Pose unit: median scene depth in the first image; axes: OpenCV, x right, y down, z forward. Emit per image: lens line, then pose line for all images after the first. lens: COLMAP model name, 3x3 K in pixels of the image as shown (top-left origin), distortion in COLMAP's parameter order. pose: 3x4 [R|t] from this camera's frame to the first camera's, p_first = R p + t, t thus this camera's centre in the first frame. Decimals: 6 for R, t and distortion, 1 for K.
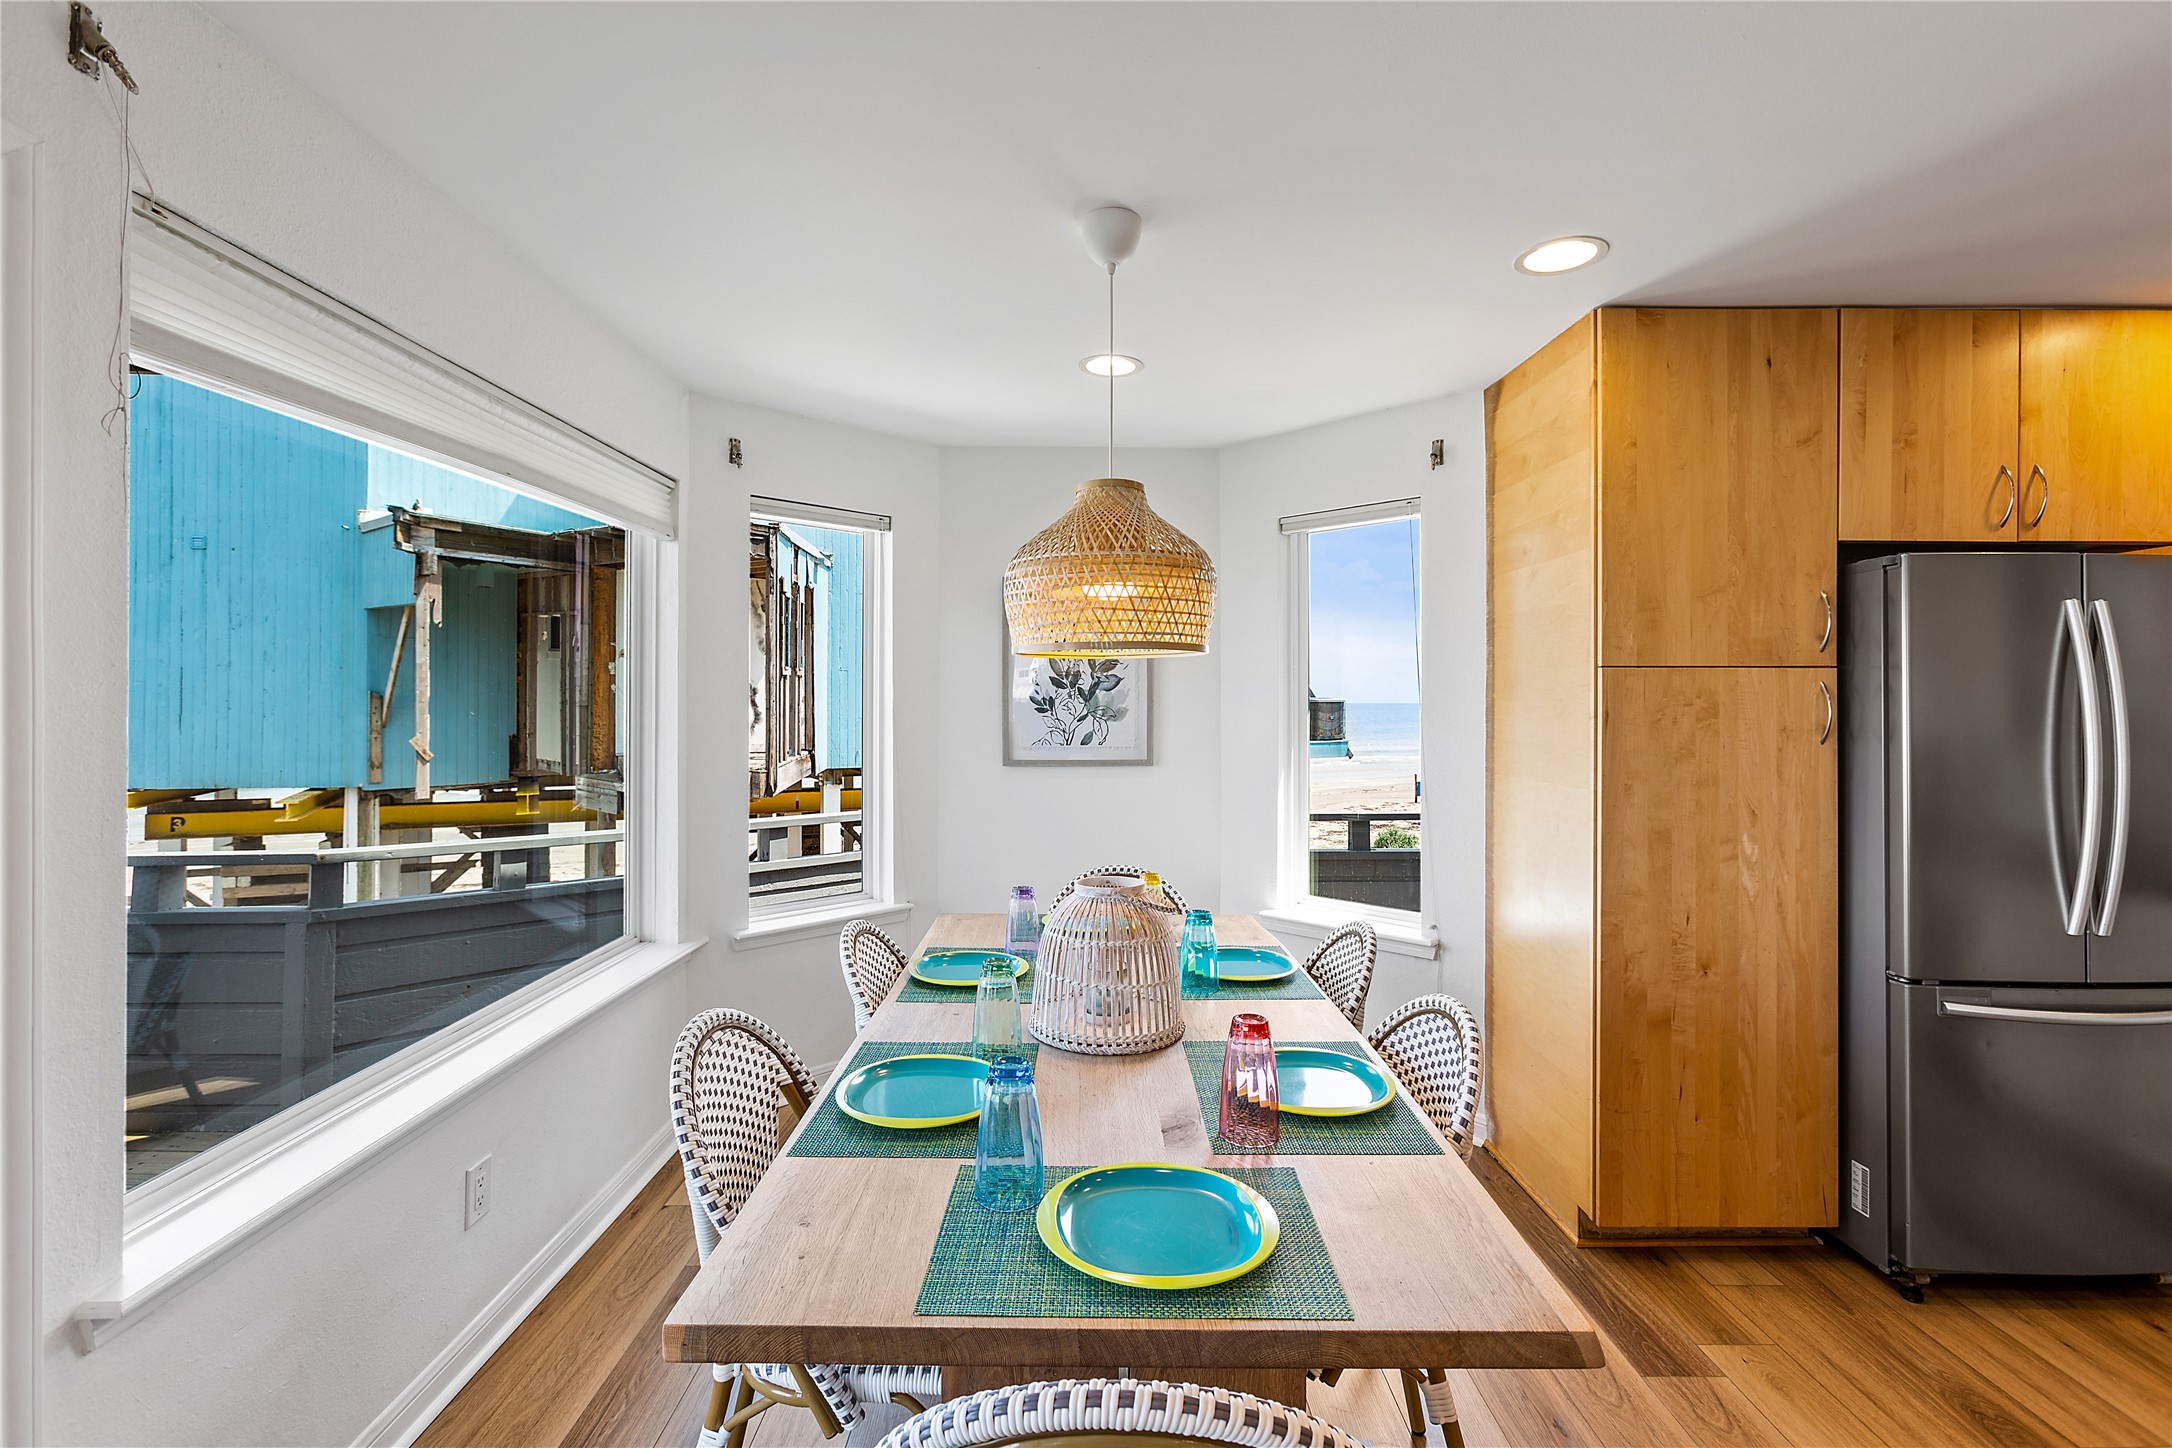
lens RADIAL K [[963.0, 0, 1090.8], [0, 963.0, 700.9], [0, 0, 1]] dist [-0.001284, -0.000024]
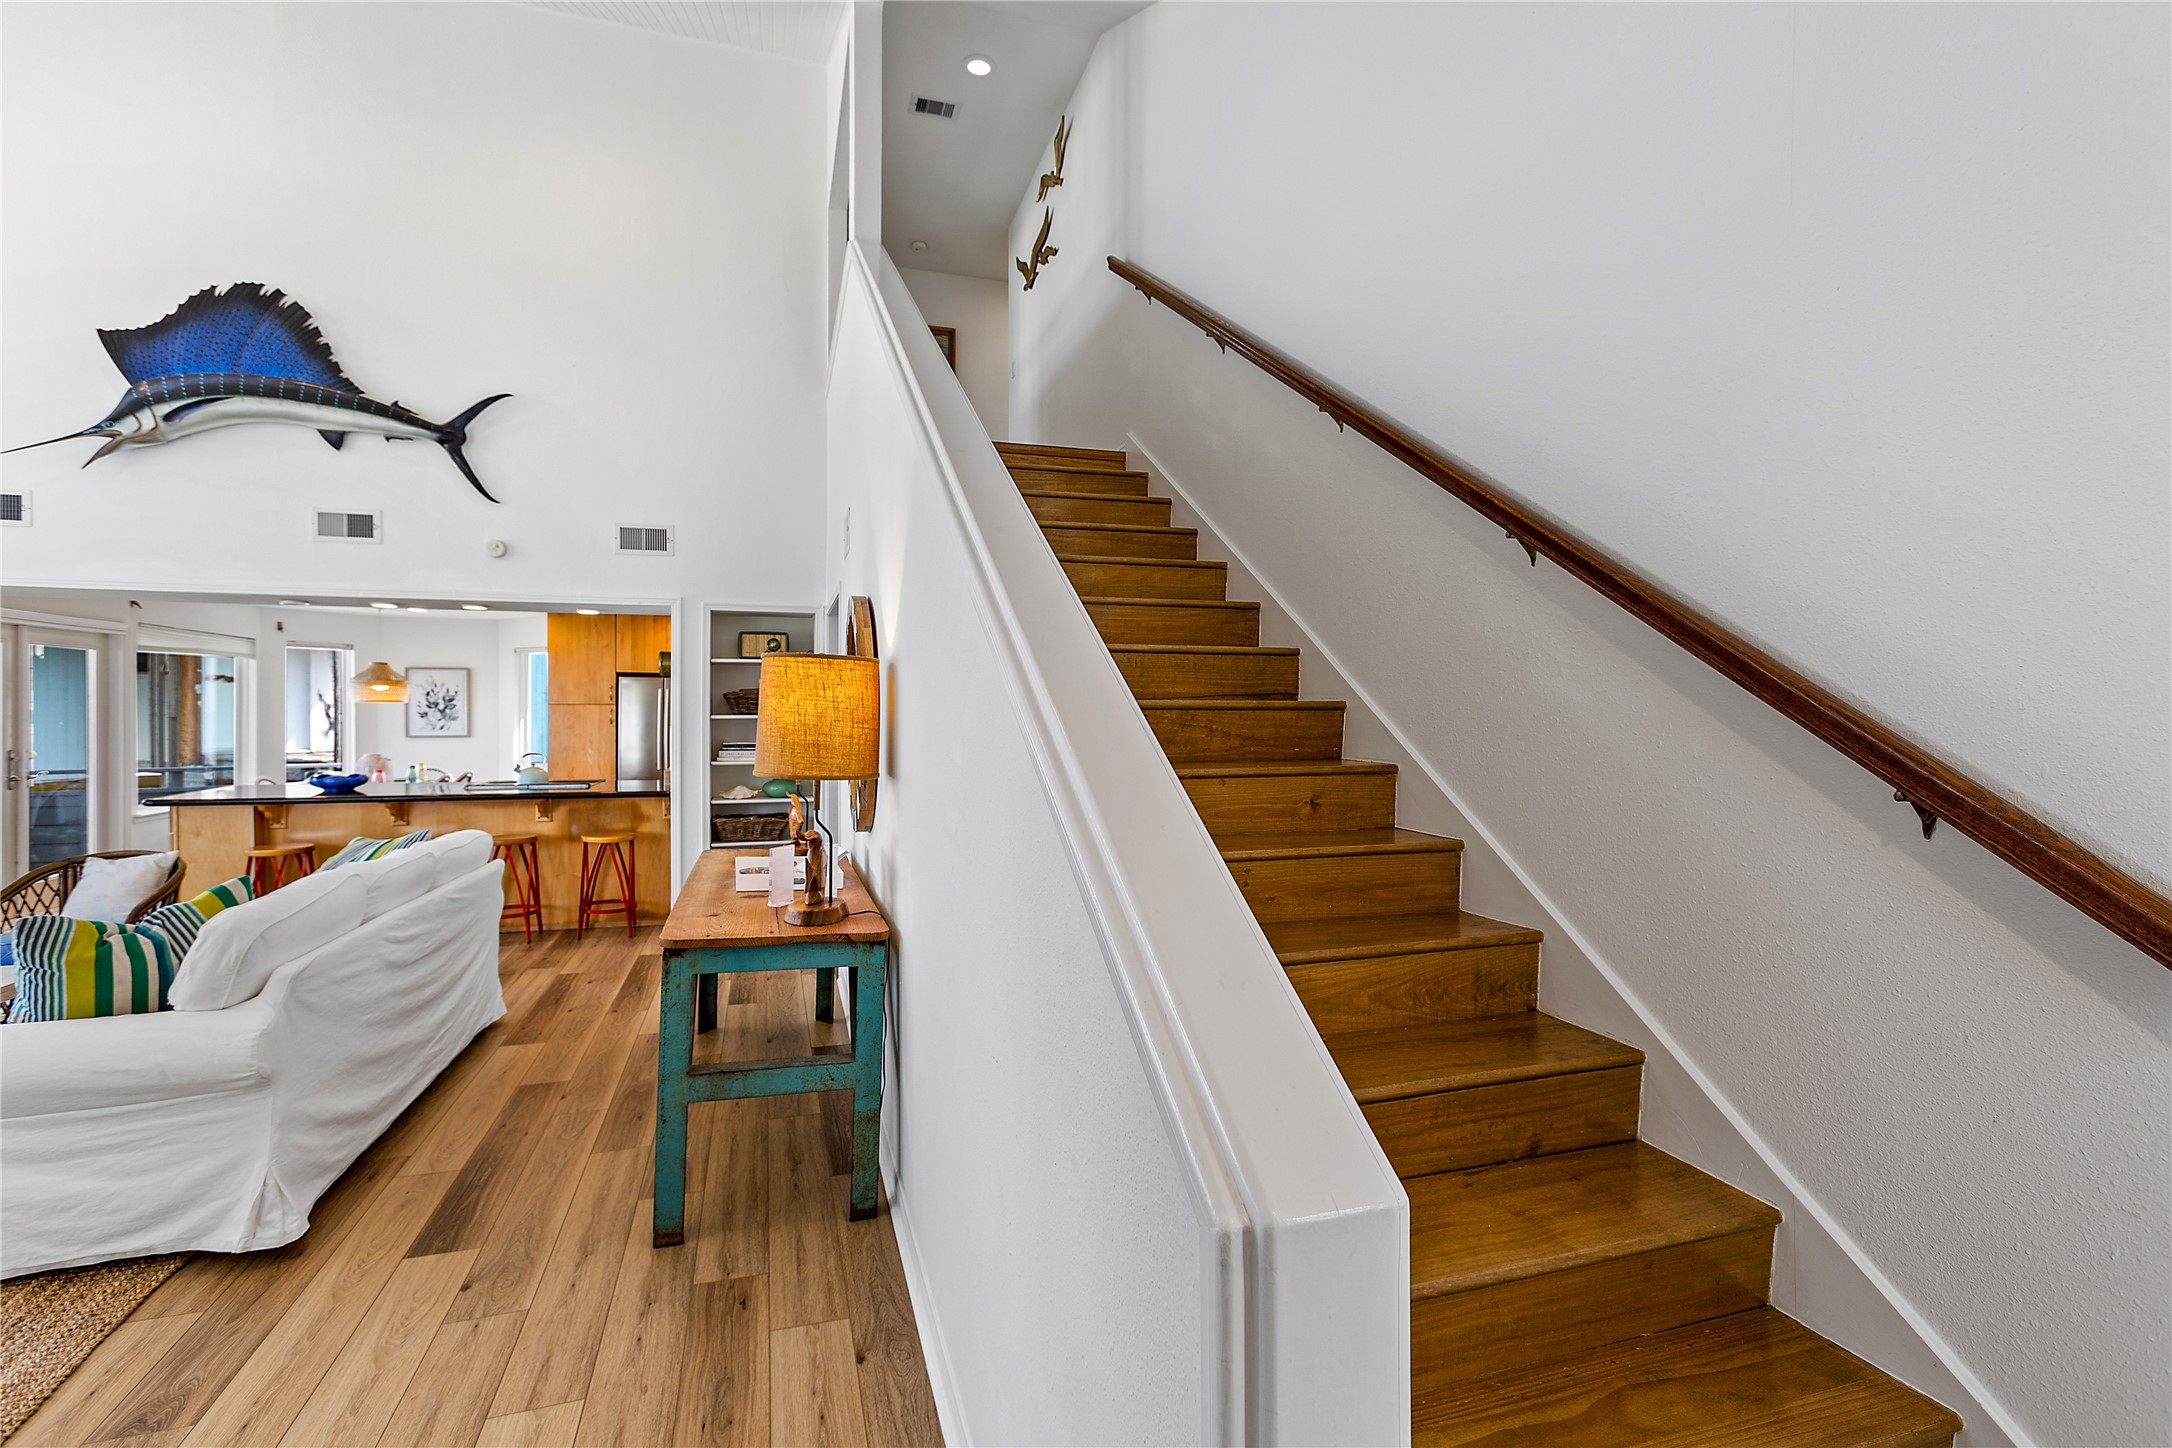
lens RADIAL K [[967.5, 0, 1081.3], [0, 967.5, 714.4], [0, 0, 1]] dist [0.000635, 0.001143]
pose [[0.955959, -0.001912, 0.293495, 0.903521], [0.001193, 0.999996, 0.002629, -0.001866], [-0.293499, -0.002163, 0.955957, -2.086506]]
